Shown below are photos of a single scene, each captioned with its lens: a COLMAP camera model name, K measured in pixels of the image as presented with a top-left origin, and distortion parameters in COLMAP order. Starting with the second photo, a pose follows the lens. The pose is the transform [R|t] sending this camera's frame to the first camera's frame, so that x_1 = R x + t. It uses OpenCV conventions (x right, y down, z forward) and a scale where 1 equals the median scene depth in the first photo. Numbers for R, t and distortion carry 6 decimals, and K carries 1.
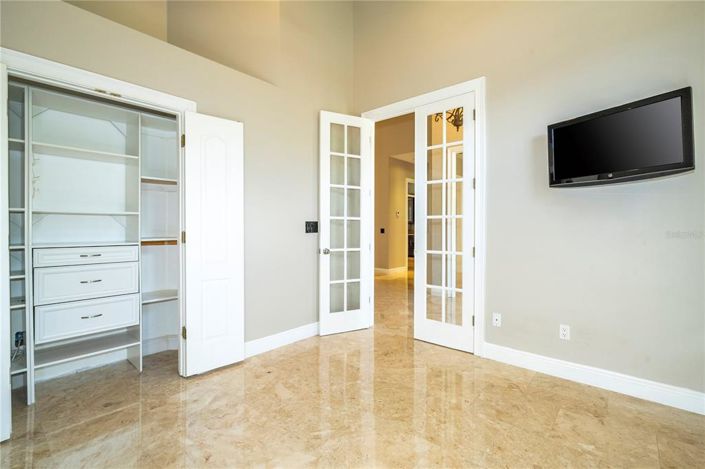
lens RADIAL K [[316.0, 0, 356.4], [0, 316.0, 229.3], [0, 0, 1]] dist [-0.003018, 0.000573]
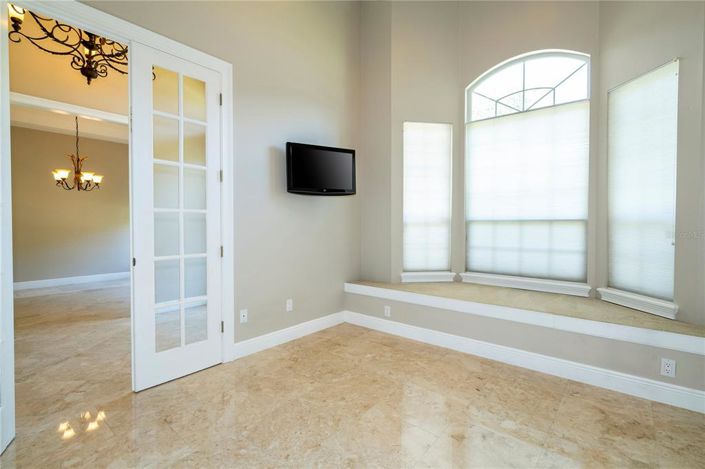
lens RADIAL K [[316.0, 0, 356.3], [0, 316.0, 233.2], [0, 0, 1]] dist [-0.003018, 0.000573]
pose [[0.003663, -0.027123, 0.999625, -0.615505], [0.006274, 0.999613, 0.027100, -0.004050], [-0.999974, 0.006172, 0.003831, 0.701340]]
